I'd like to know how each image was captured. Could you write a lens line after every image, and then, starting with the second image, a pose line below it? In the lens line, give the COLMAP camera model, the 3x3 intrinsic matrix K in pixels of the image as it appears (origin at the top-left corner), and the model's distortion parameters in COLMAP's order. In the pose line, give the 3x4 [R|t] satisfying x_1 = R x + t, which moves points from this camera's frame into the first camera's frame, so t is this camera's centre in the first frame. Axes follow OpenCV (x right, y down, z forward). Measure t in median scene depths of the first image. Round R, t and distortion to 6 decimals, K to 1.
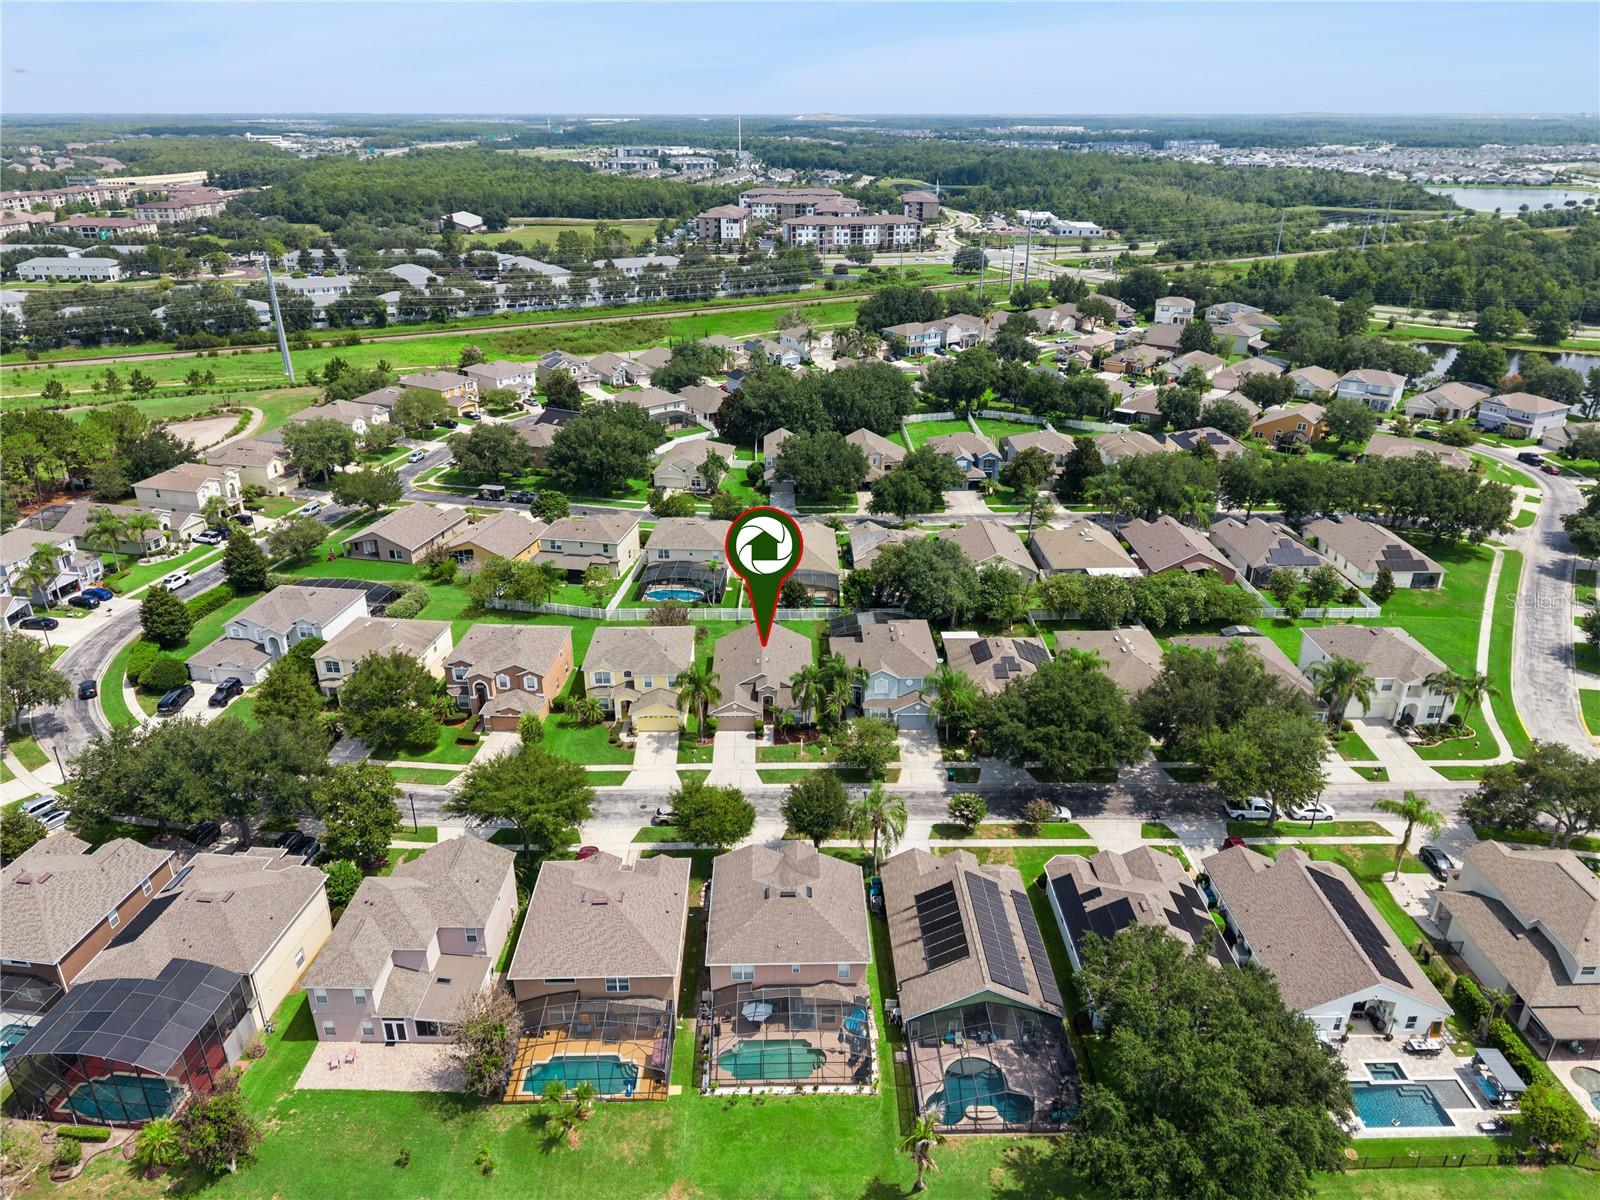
lens RADIAL K [[1072.3, 0, 803.9], [0, 1072.3, 591.1], [0, 0, 1]] dist [0.030330, -0.044123]
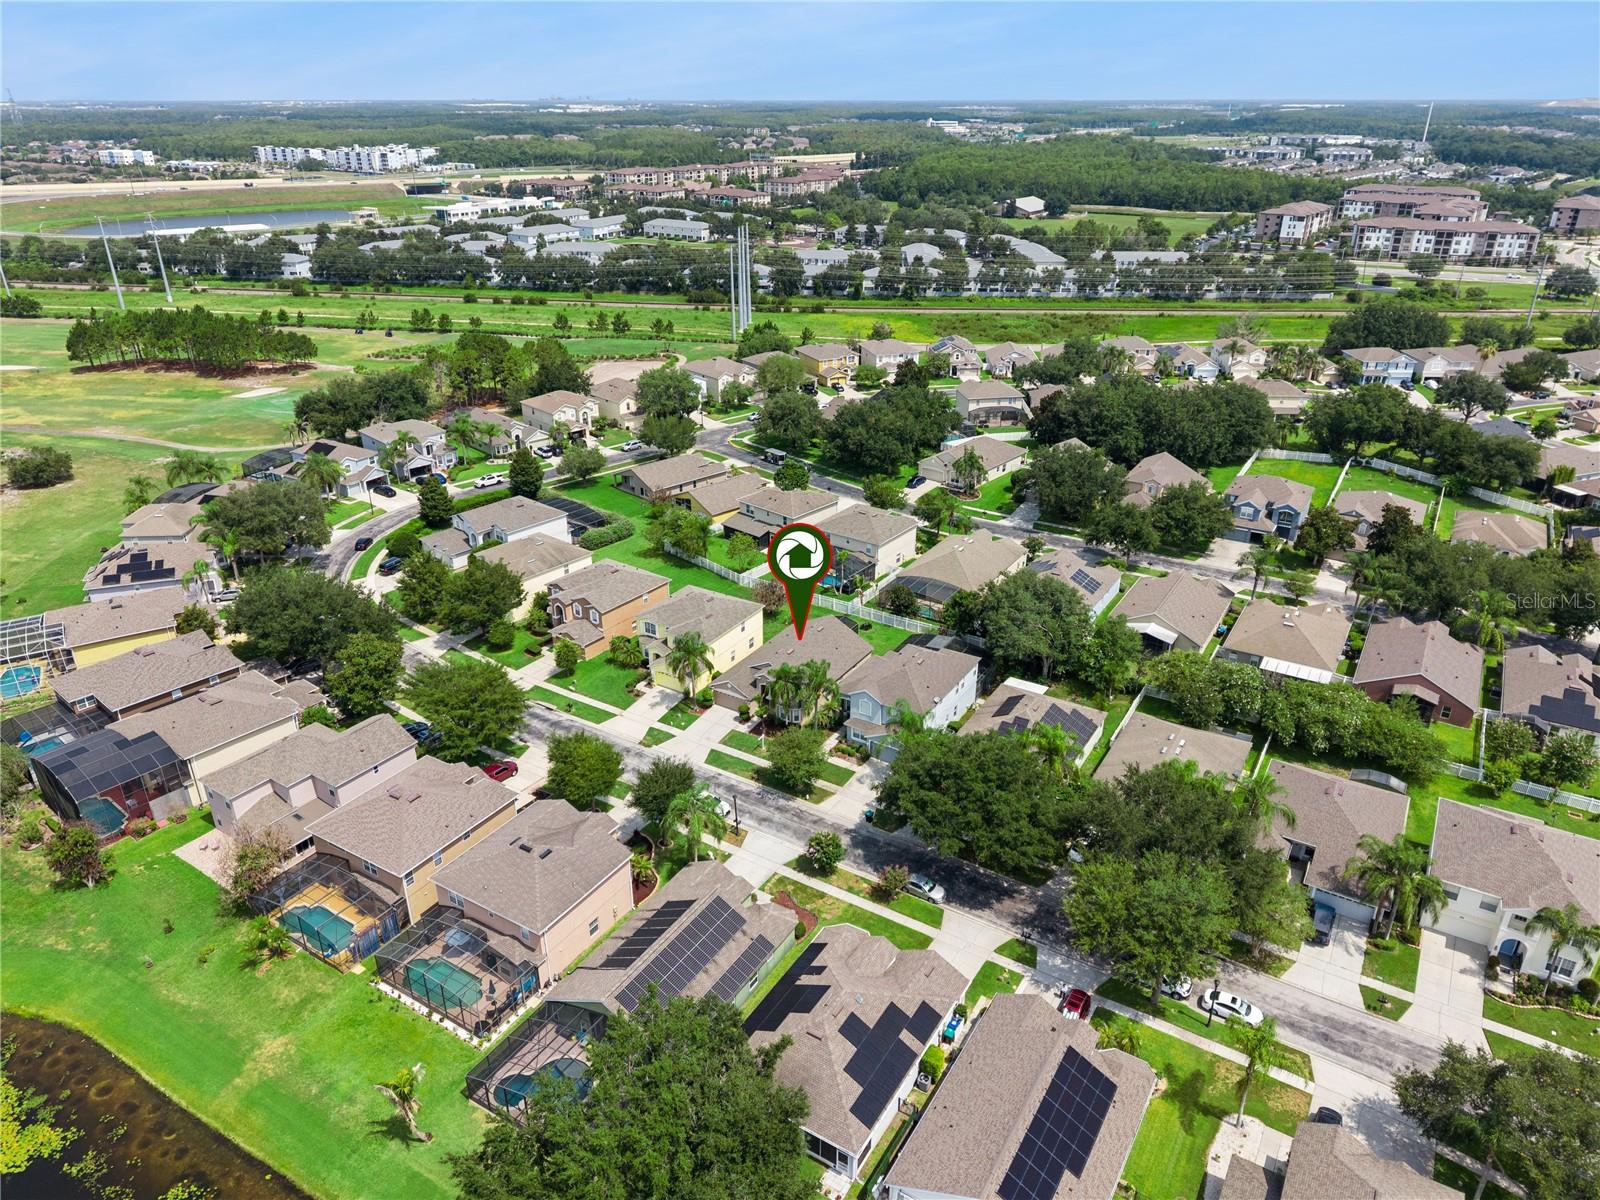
lens RADIAL K [[1072.3, 0, 803.9], [0, 1072.3, 591.1], [0, 0, 1]] dist [0.030330, -0.044123]
pose [[0.839355, 0.223523, -0.495501, 0.223673], [-0.218419, 0.973404, 0.069118, -0.030340], [0.497772, 0.050212, 0.865853, 0.071333]]
